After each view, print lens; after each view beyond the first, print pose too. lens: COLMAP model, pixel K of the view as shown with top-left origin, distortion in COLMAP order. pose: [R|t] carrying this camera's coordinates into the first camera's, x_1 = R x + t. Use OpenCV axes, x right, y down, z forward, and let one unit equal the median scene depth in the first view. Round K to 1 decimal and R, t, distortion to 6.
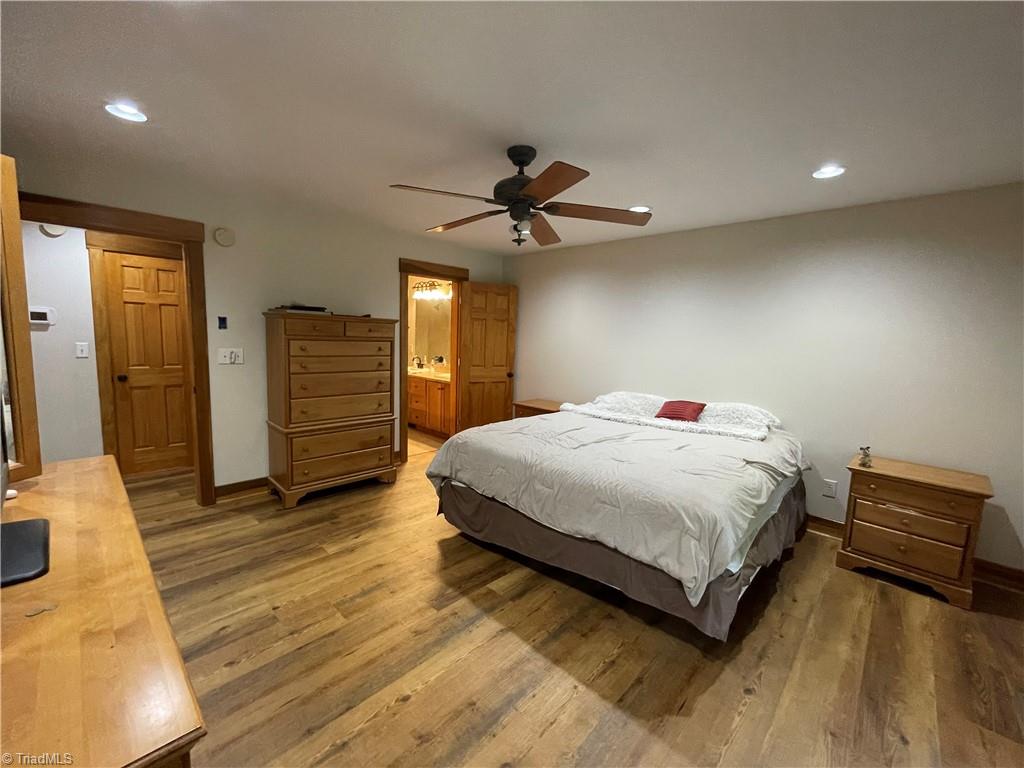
lens RADIAL K [[418.3, 0, 512.0], [0, 418.3, 384.0], [0, 0, 1]] dist [-0.002400, -0.000275]
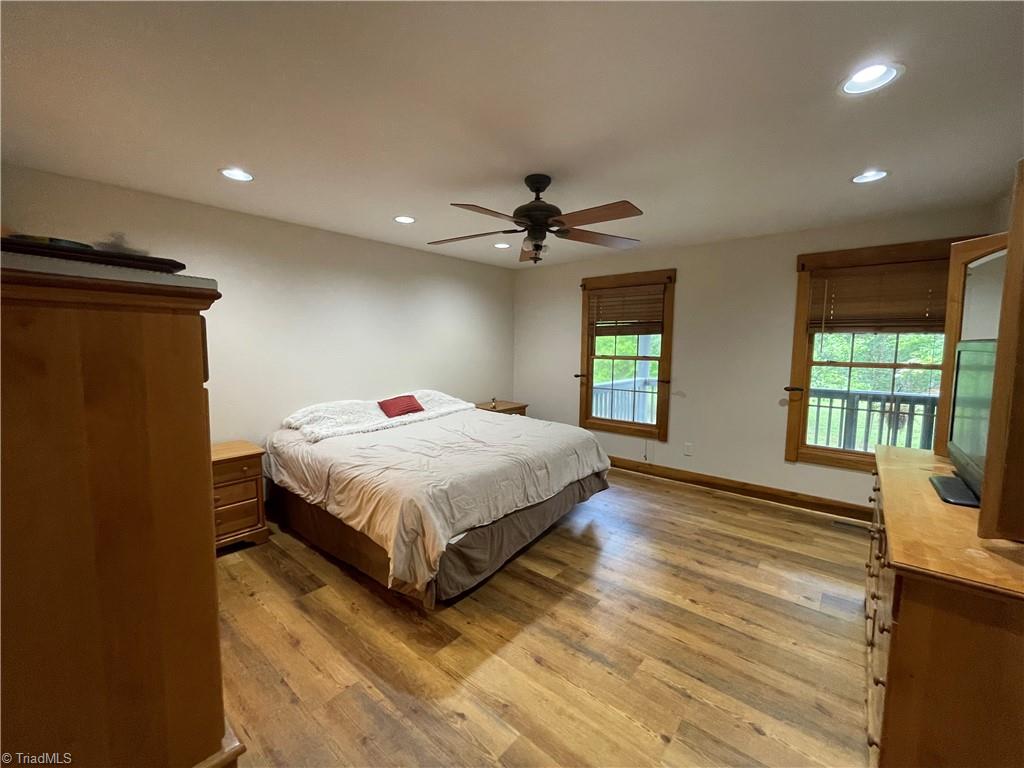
lens RADIAL K [[418.3, 0, 512.0], [0, 418.3, 384.0], [0, 0, 1]] dist [-0.002400, -0.000275]
pose [[-0.066172, -0.131838, 0.989060, -1.153815], [0.113286, 0.983831, 0.138720, -0.186558], [-0.991356, 0.121226, -0.050167, 1.201946]]
